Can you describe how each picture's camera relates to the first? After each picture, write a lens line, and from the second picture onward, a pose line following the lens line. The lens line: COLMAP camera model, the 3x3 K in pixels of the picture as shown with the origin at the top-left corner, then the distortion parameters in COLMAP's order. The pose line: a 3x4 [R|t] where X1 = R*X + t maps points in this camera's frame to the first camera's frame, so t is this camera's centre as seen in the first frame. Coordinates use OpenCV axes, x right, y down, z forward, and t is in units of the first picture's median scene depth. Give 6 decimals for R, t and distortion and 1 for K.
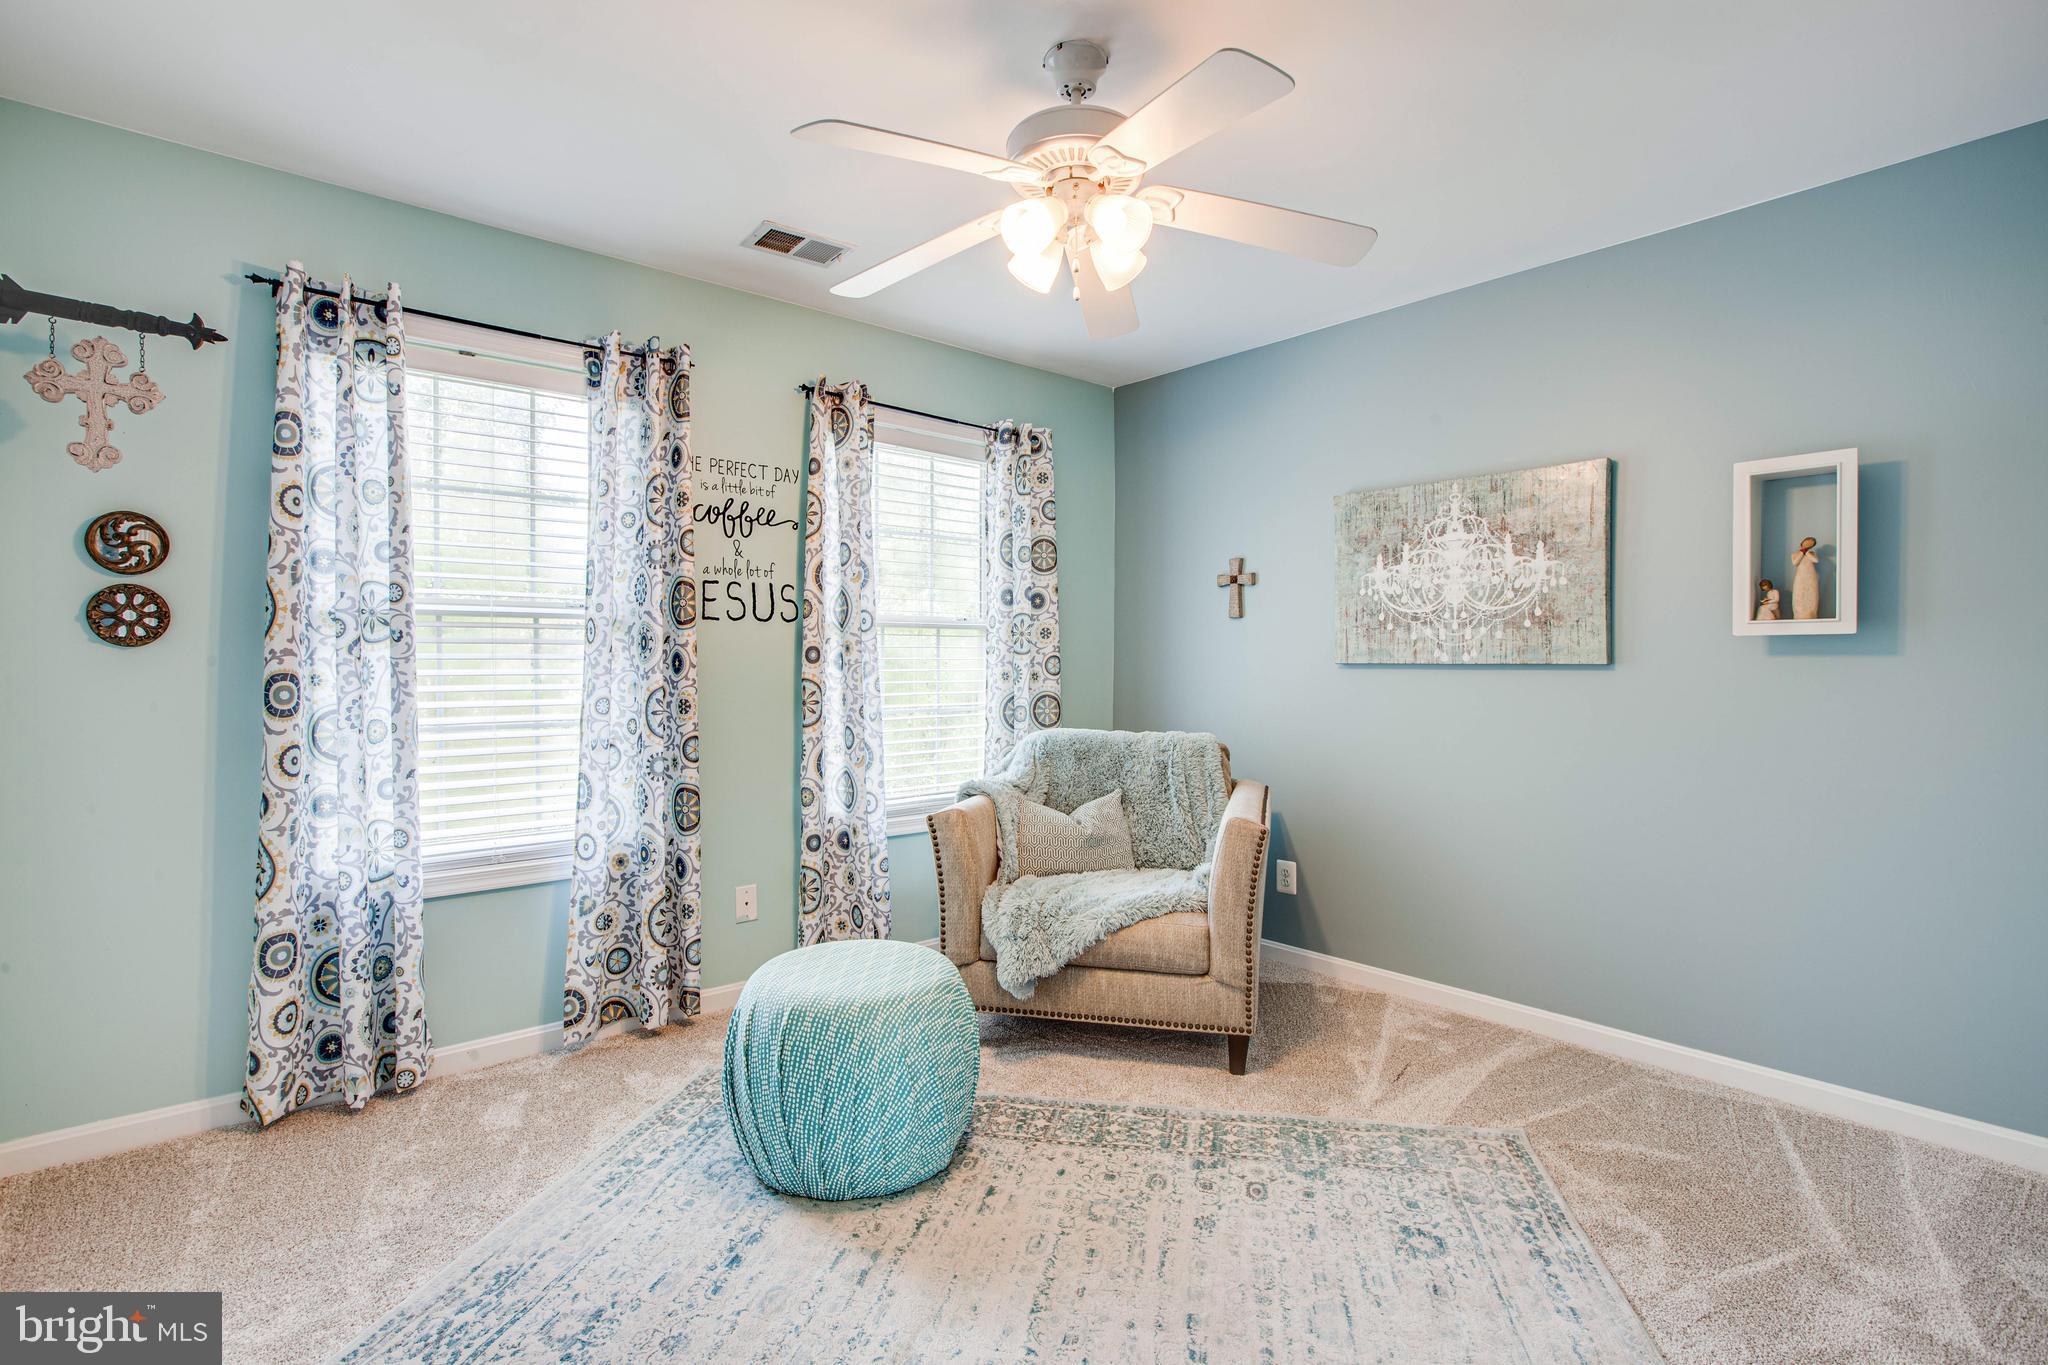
lens RADIAL K [[944.2, 0, 1031.0], [0, 944.2, 671.8], [0, 0, 1]] dist [-0.027900, 0.000777]
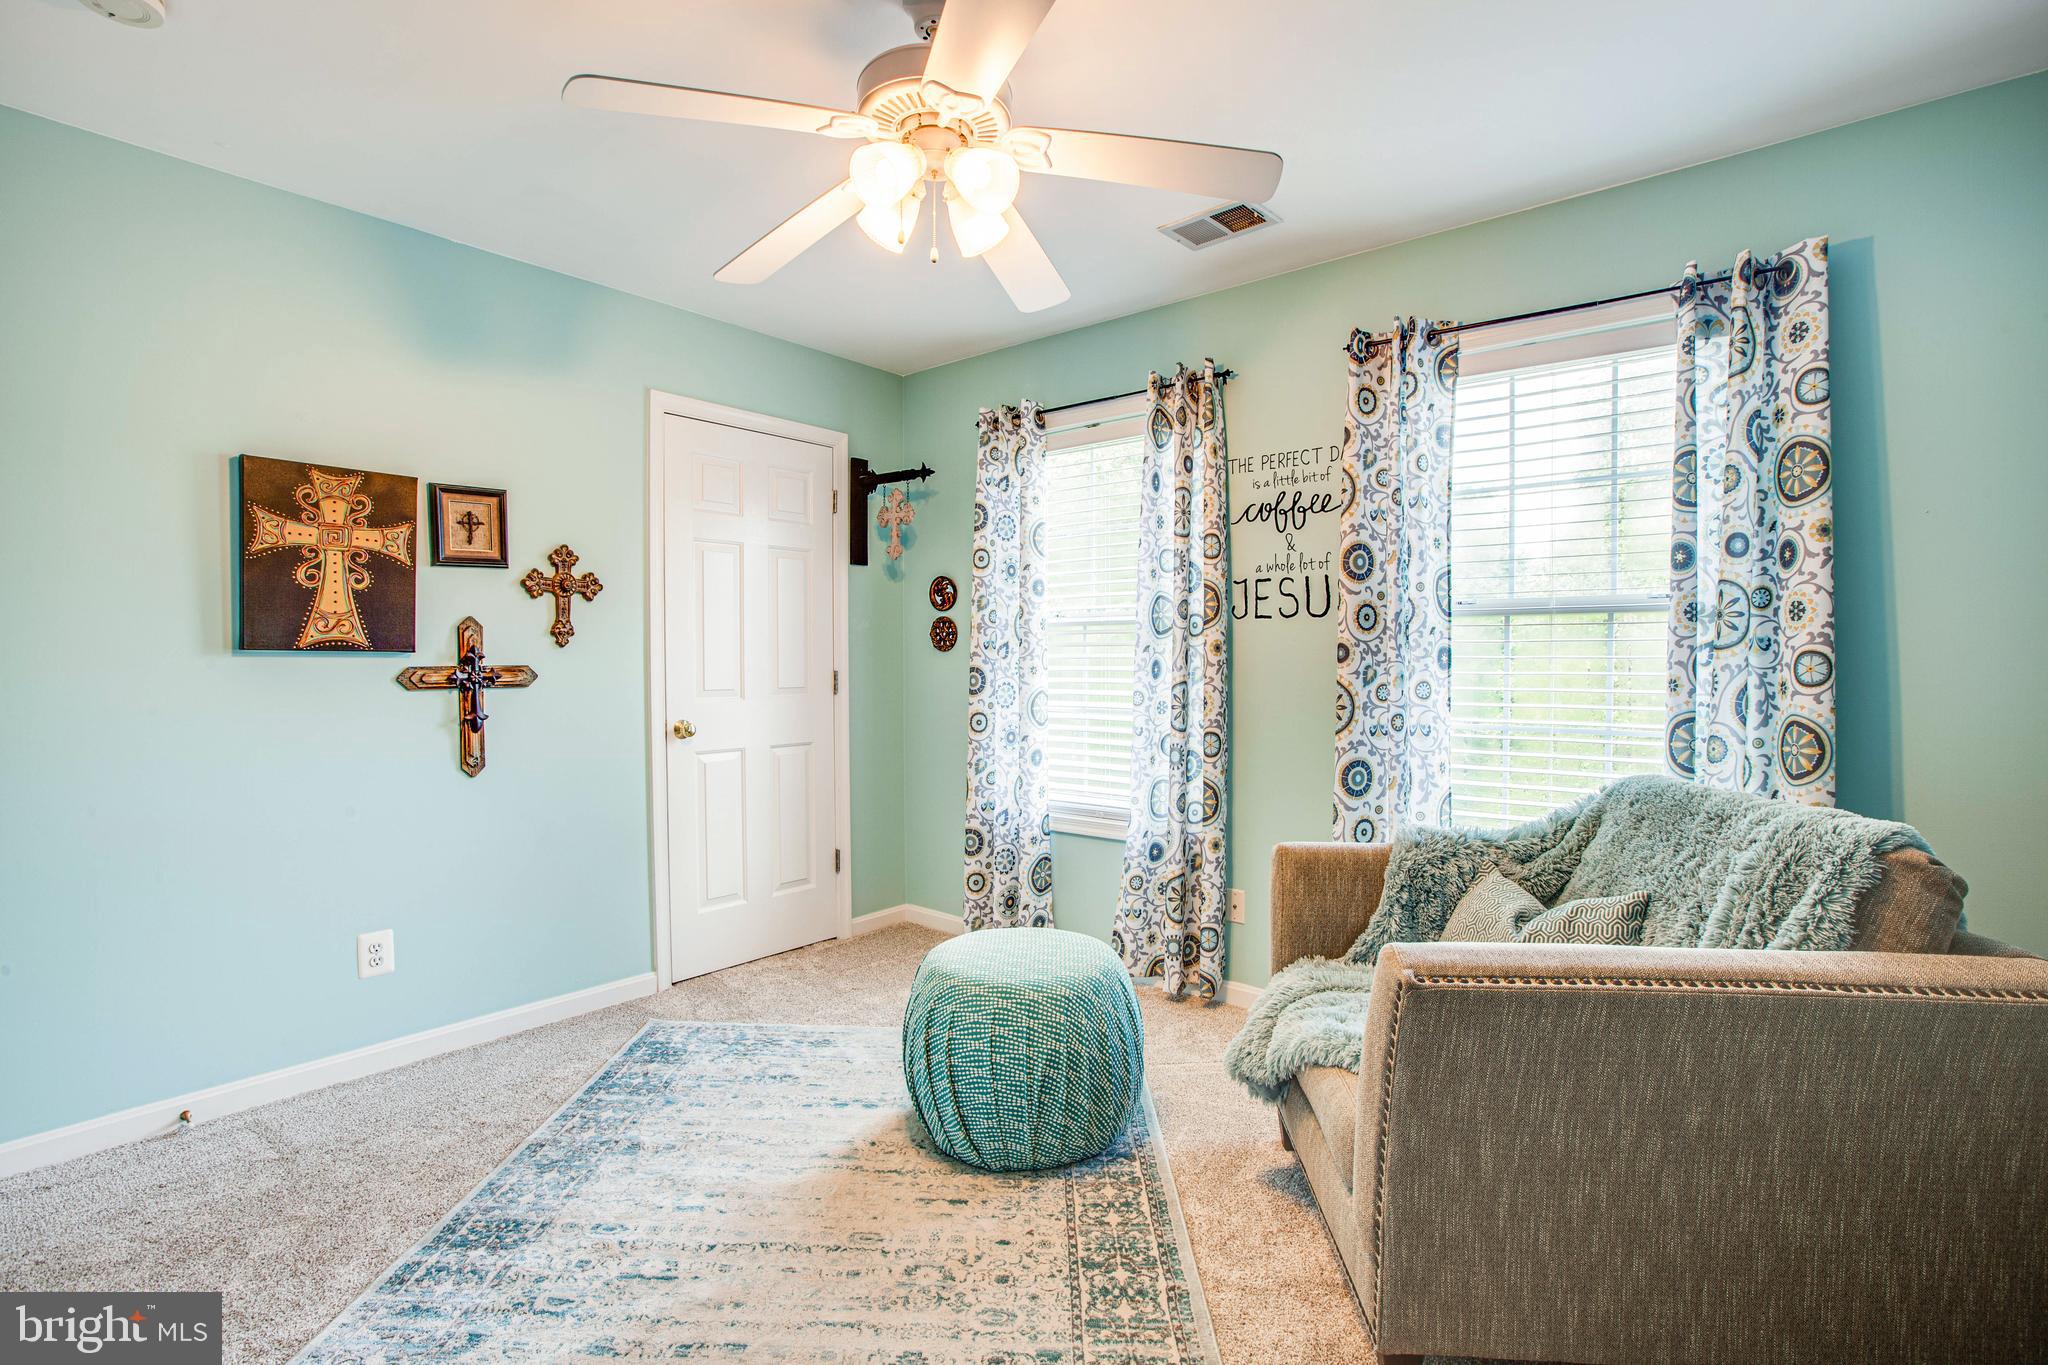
lens RADIAL K [[944.2, 0, 1031.2], [0, 944.2, 679.6], [0, 0, 1]] dist [-0.027900, 0.000777]
pose [[0.172187, 0.014744, -0.984954, 0.592489], [-0.019361, 0.999745, 0.011580, 0.002357], [0.984874, 0.017076, 0.172428, 0.583731]]
